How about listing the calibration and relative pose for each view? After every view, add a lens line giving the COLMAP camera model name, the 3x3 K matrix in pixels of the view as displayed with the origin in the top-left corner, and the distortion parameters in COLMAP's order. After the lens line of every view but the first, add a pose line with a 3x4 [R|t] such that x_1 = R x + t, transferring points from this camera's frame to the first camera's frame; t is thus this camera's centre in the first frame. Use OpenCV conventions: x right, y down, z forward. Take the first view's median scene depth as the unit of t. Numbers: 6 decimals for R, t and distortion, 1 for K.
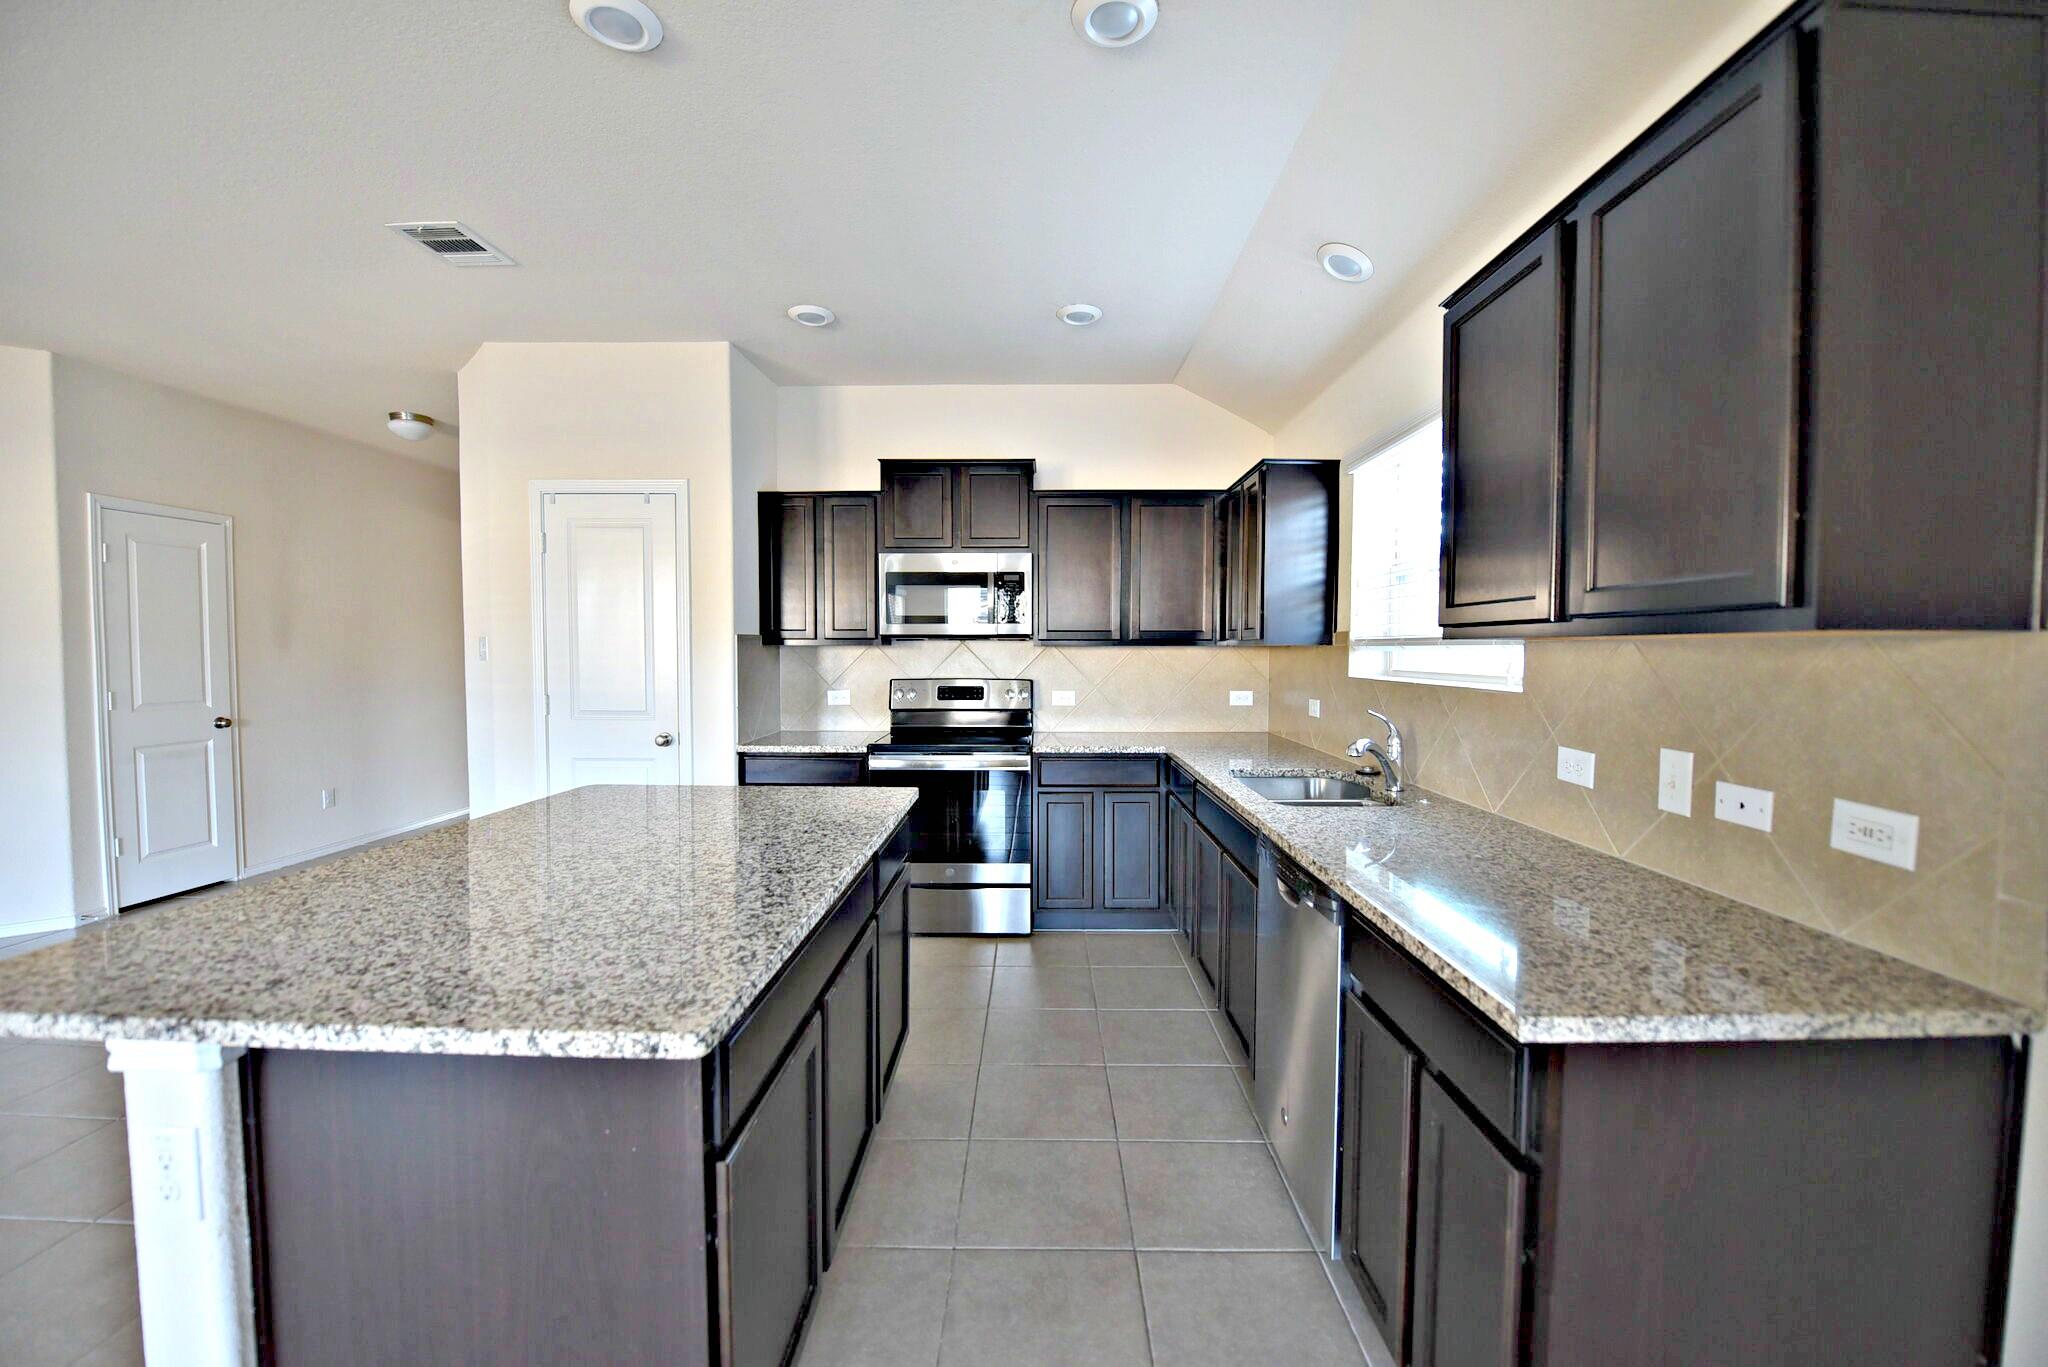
lens RADIAL K [[813.5, 0, 1029.9], [0, 813.5, 680.5], [0, 0, 1]] dist [-0.019998, -0.000310]
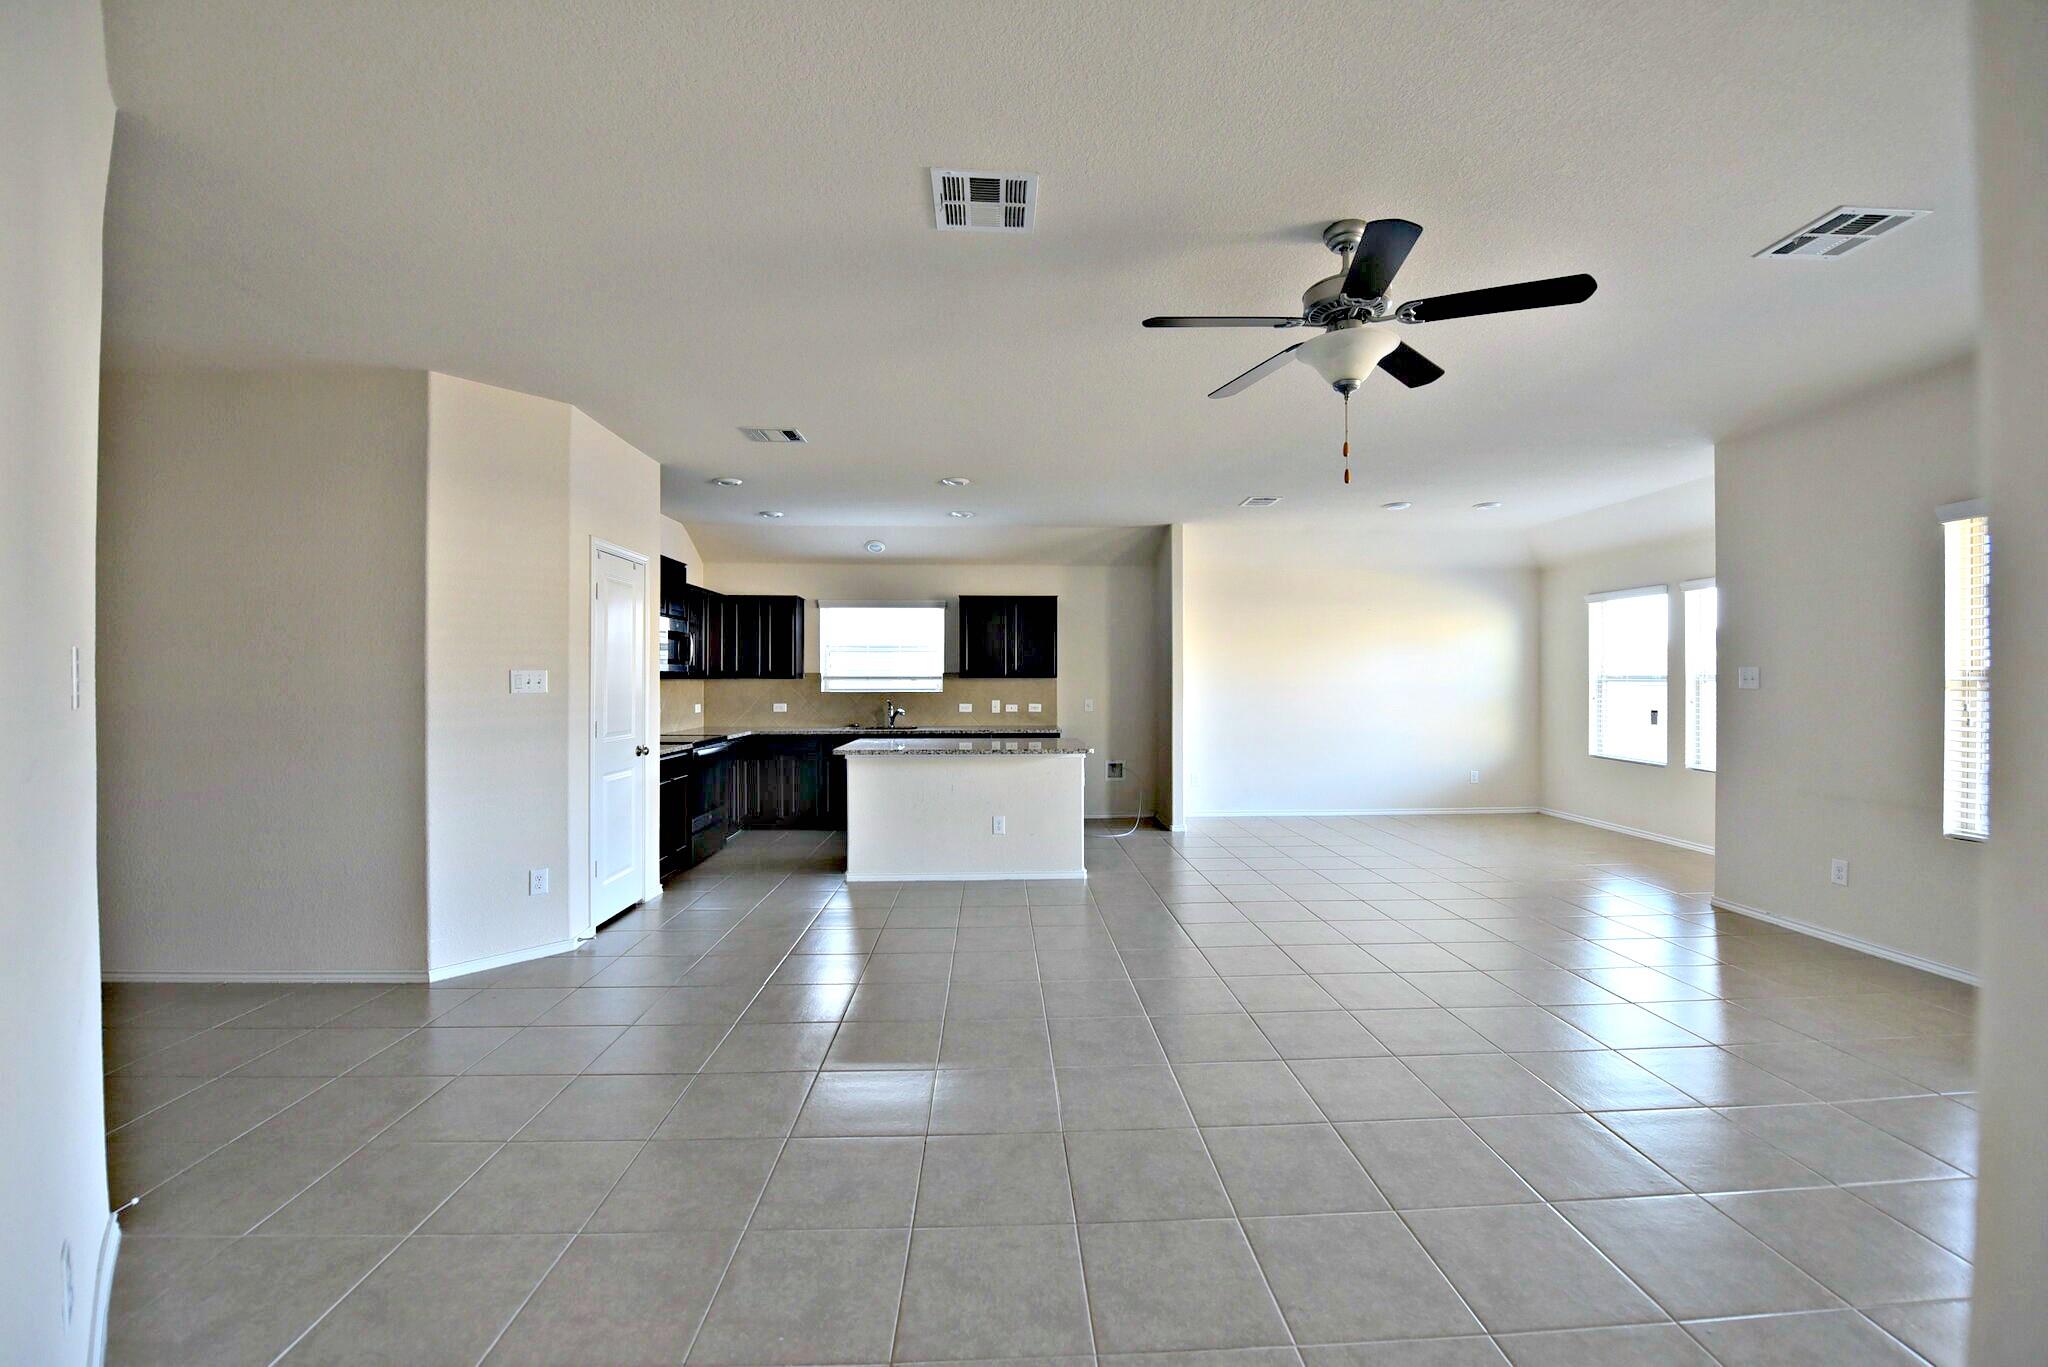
lens RADIAL K [[813.5, 0, 1029.9], [0, 813.5, 680.5], [0, 0, 1]] dist [-0.019998, -0.000310]
pose [[-0.053591, -0.004024, 0.998555, -2.133613], [0.039206, 0.999212, 0.006131, -0.029266], [-0.997793, 0.039478, -0.053391, 0.522765]]
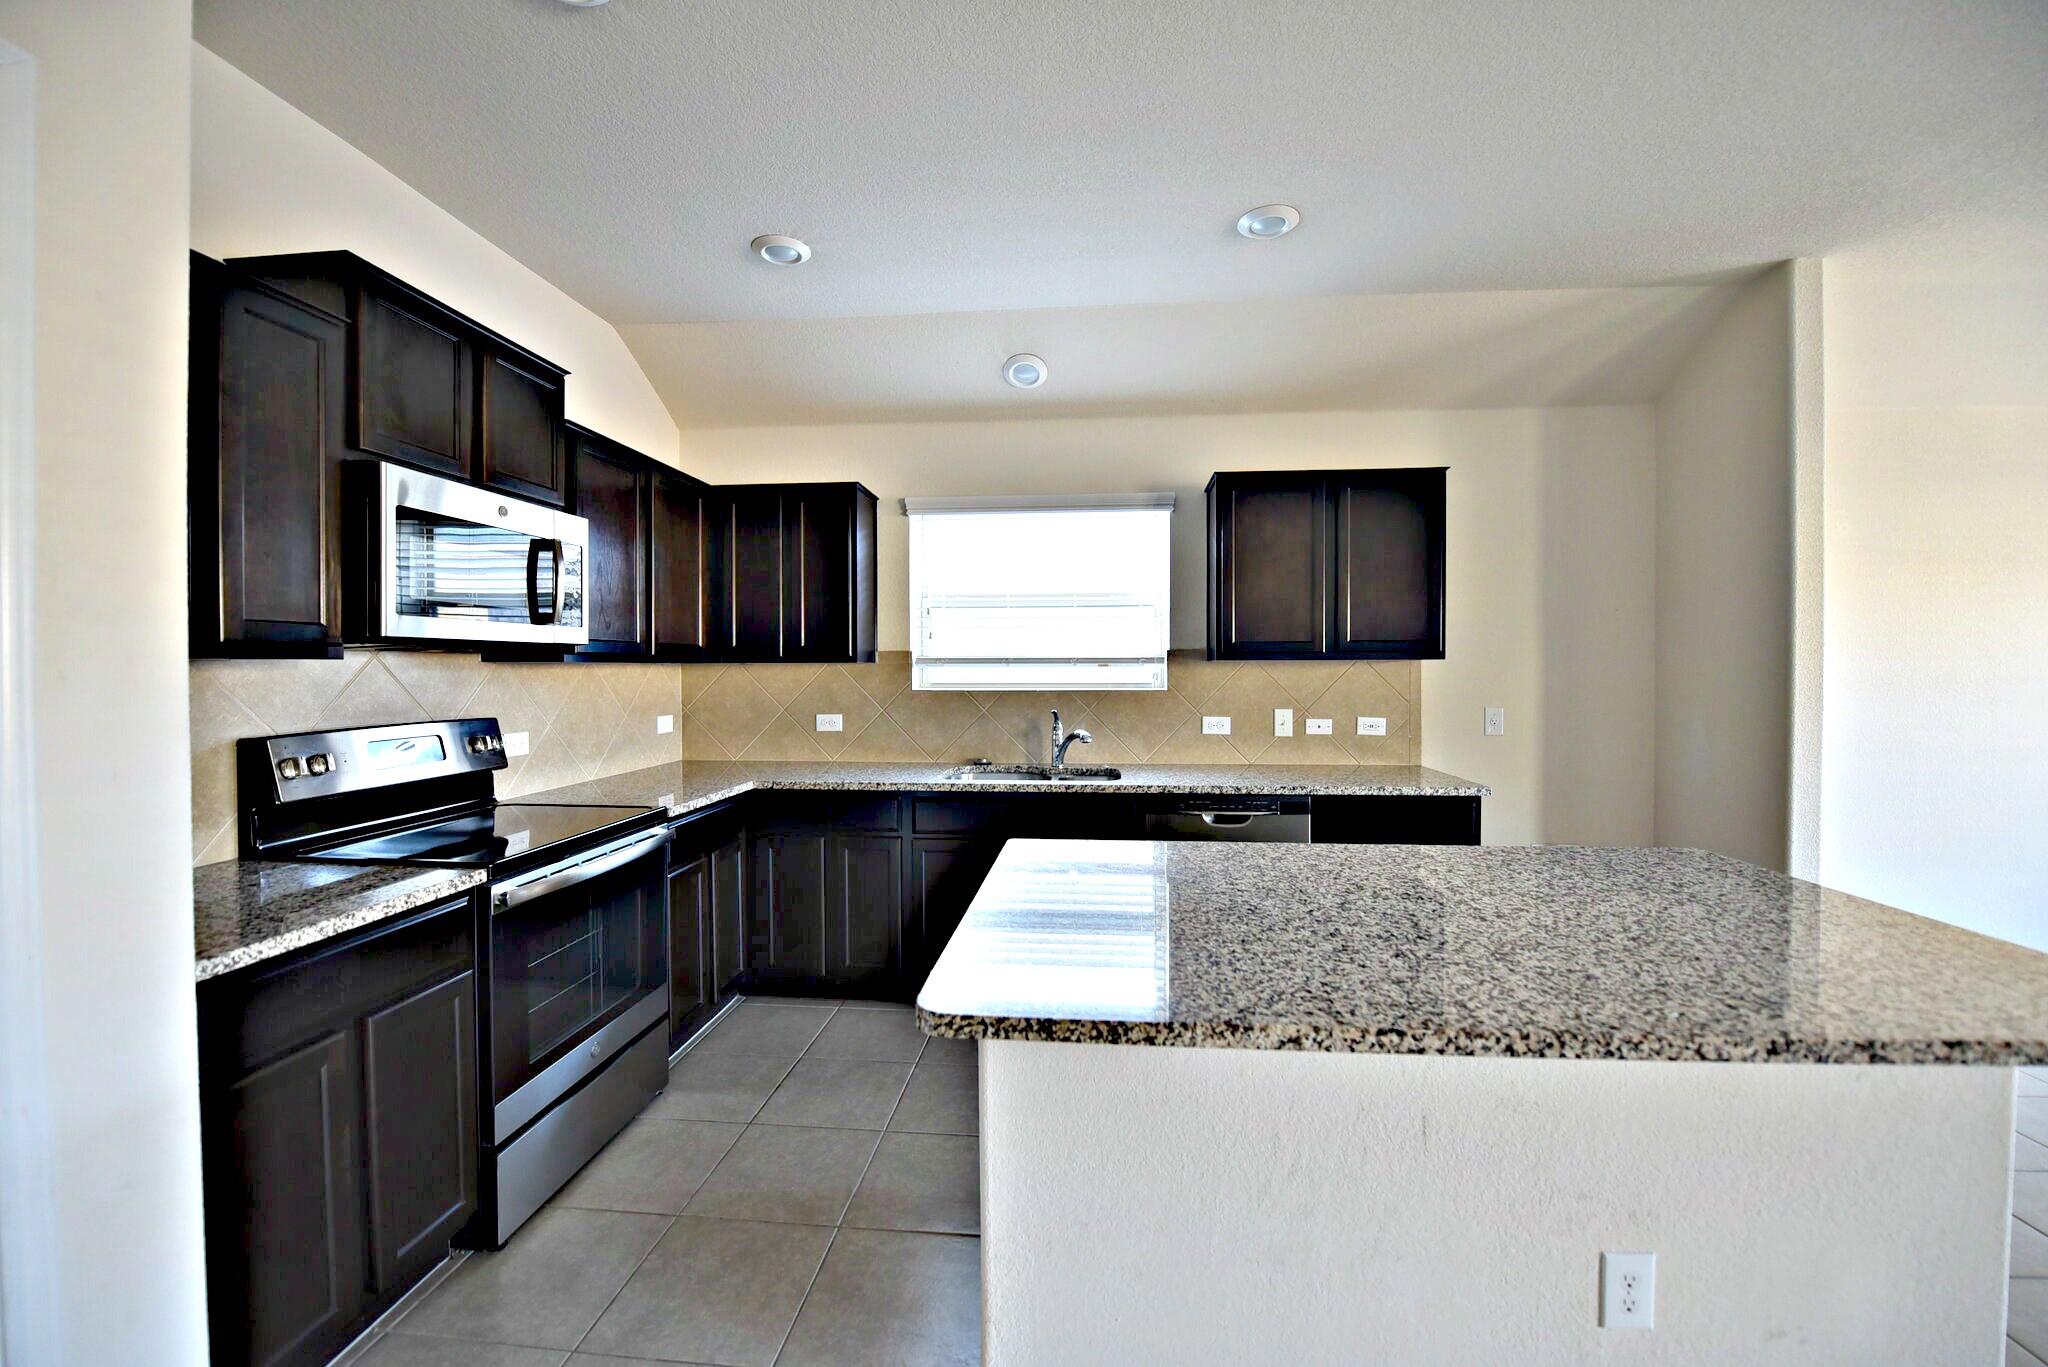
lens RADIAL K [[813.5, 0, 1029.9], [0, 813.5, 680.5], [0, 0, 1]] dist [-0.019998, -0.000310]
pose [[0.079781, -0.019559, 0.996621, -0.782176], [0.041045, 0.999024, 0.016321, -0.031033], [-0.995967, 0.039604, 0.080506, 0.761855]]
